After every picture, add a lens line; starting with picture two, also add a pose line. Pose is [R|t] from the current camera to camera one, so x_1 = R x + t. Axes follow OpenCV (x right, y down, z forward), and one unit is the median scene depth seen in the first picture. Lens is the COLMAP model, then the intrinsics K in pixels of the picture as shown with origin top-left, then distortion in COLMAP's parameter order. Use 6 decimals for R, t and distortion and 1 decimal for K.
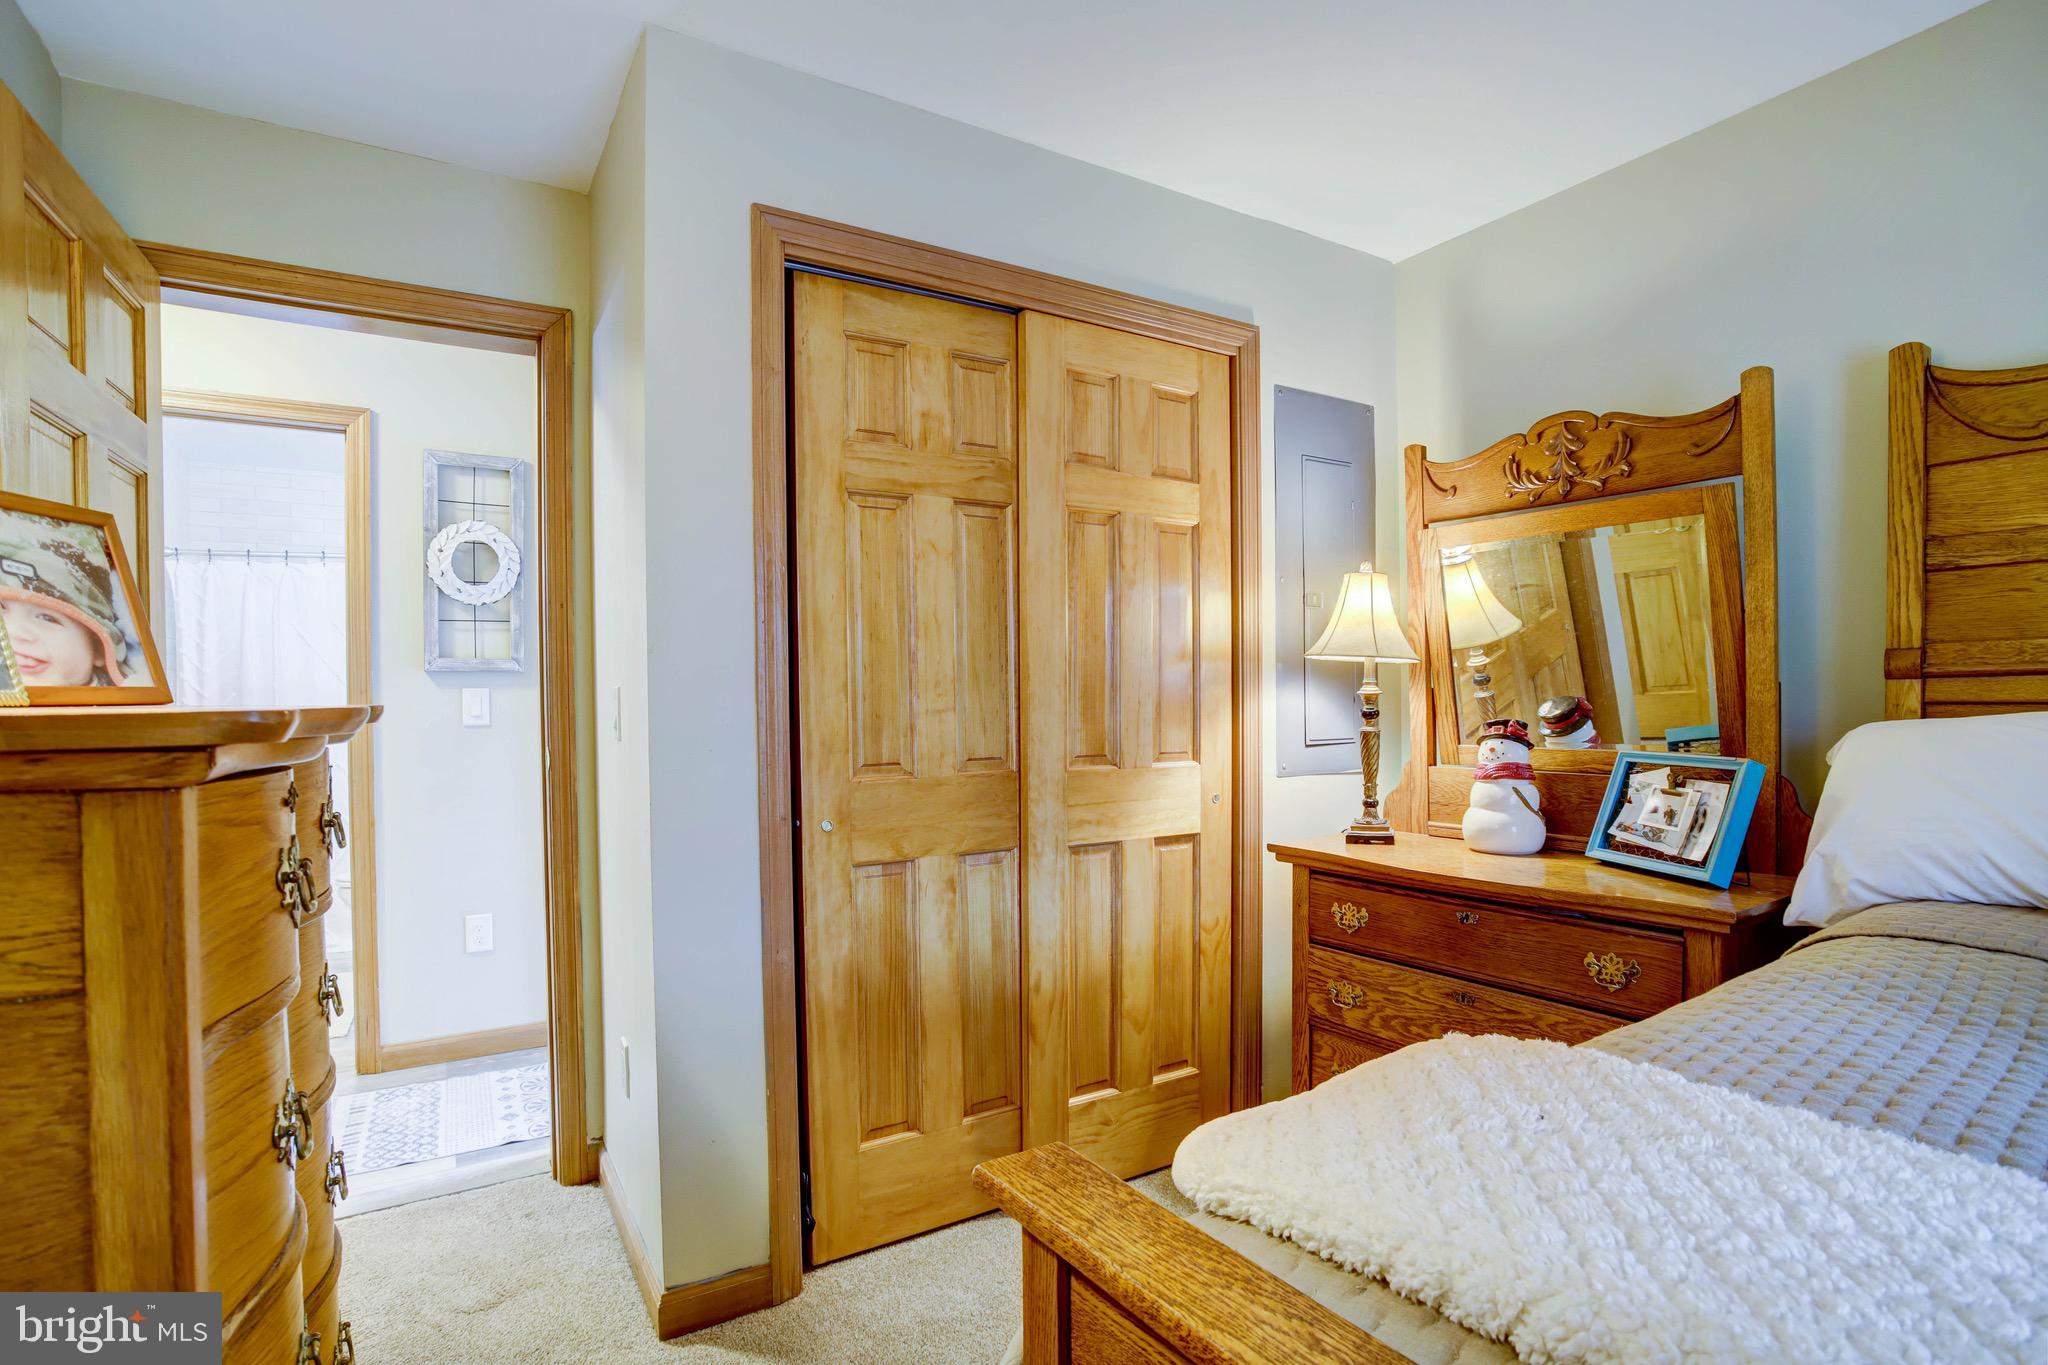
lens RADIAL K [[1010.7, 0, 1019.4], [0, 1010.7, 708.0], [0, 0, 1]] dist [-0.060186, 0.027548]
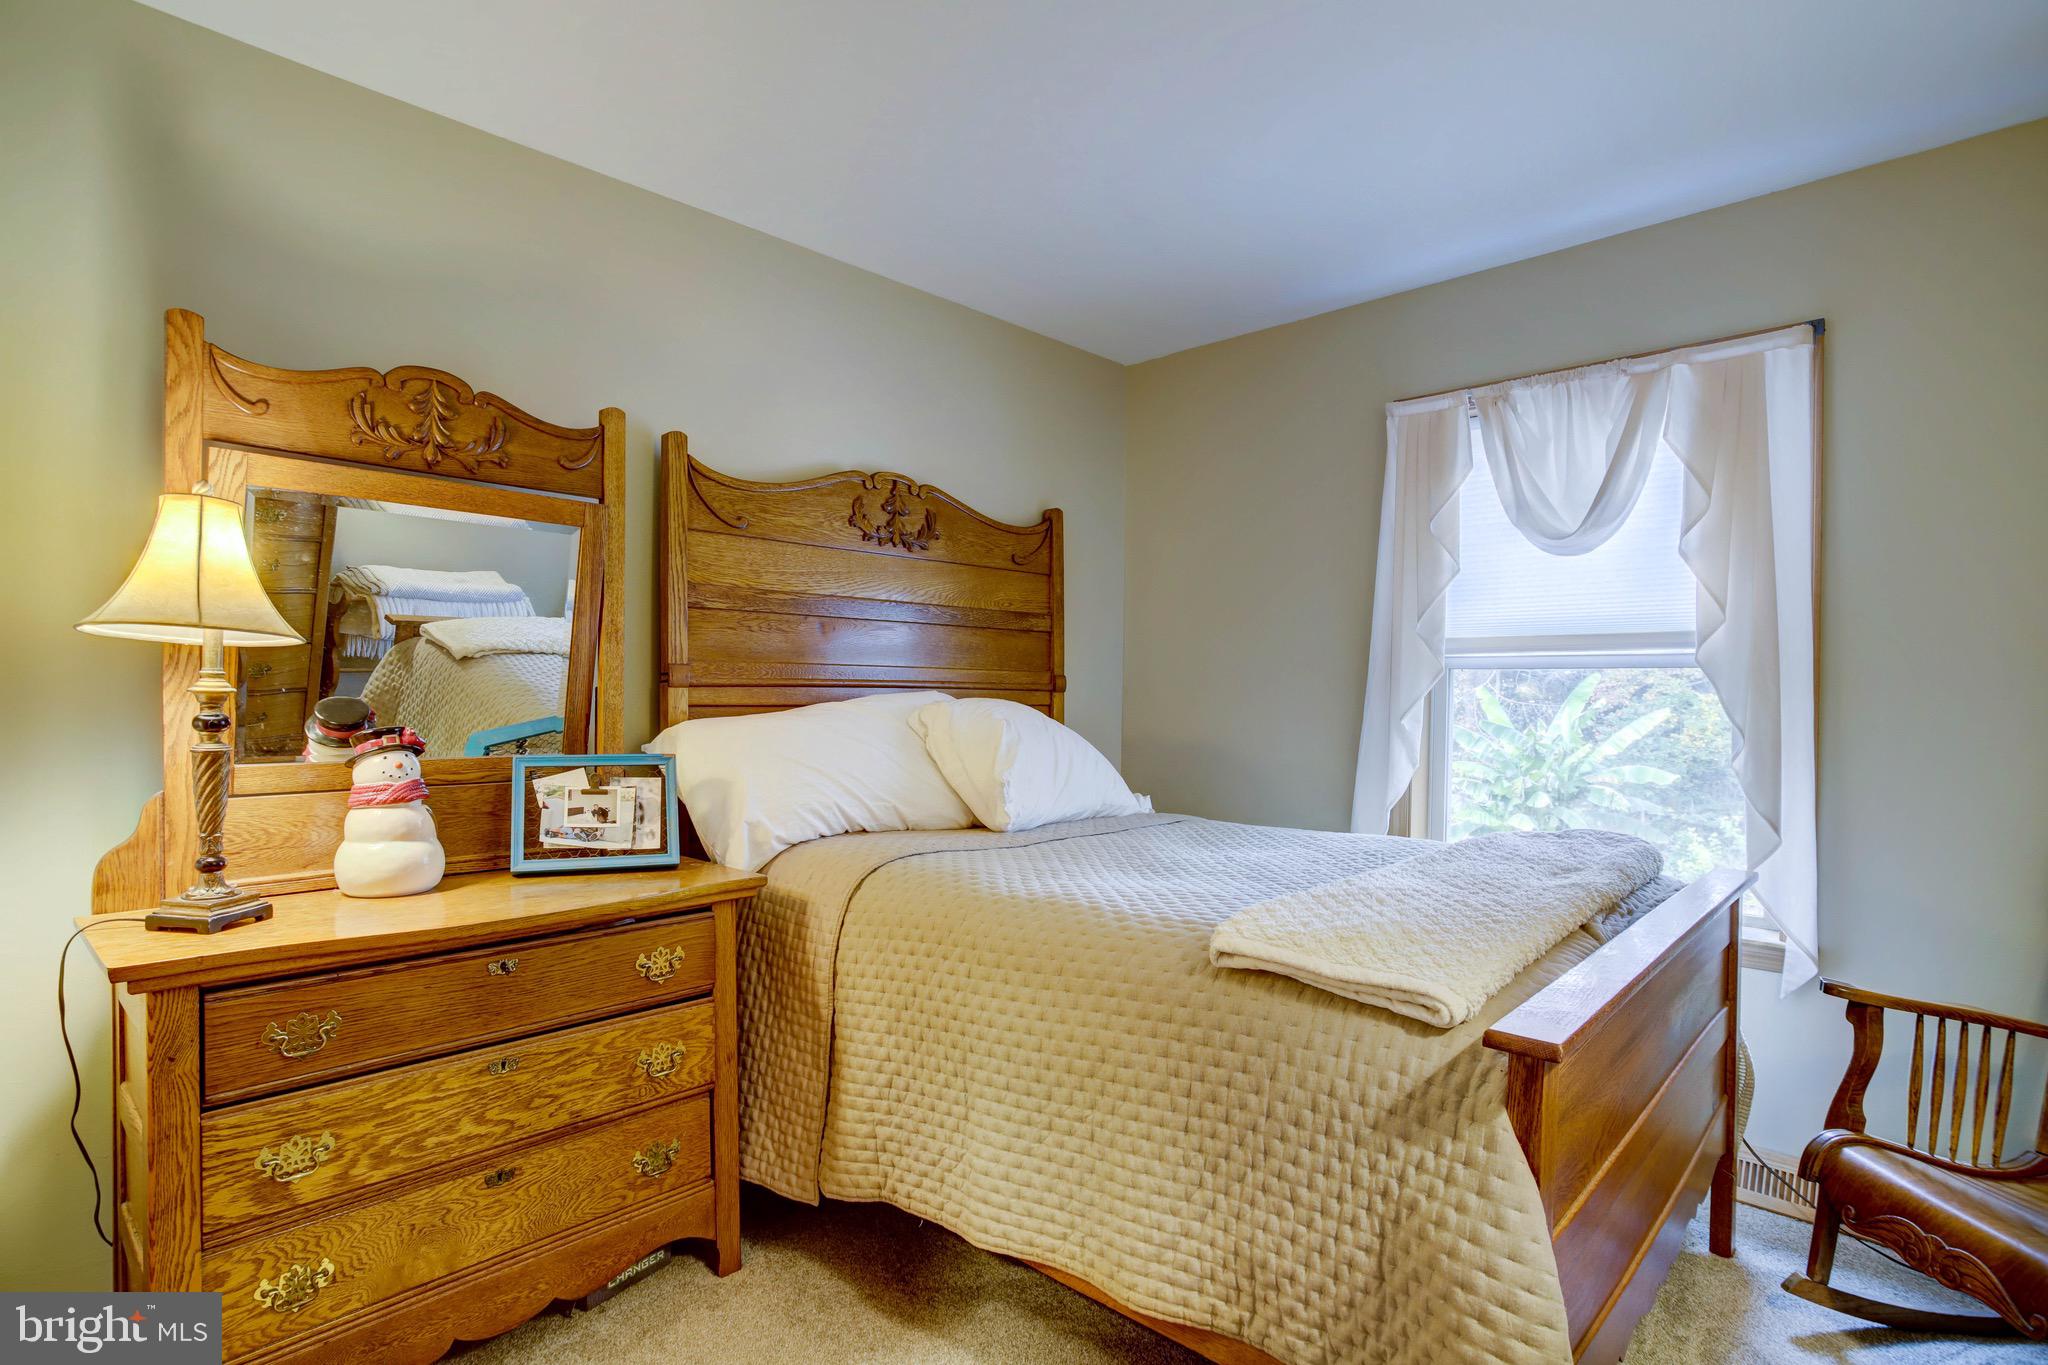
lens RADIAL K [[1010.7, 0, 1019.4], [0, 1010.7, 708.0], [0, 0, 1]] dist [-0.060186, 0.027548]
pose [[-0.249098, -0.006562, 0.968456, -0.447121], [0.000351, 0.999976, 0.006866, -0.009603], [-0.968478, 0.002050, -0.249090, 0.780868]]
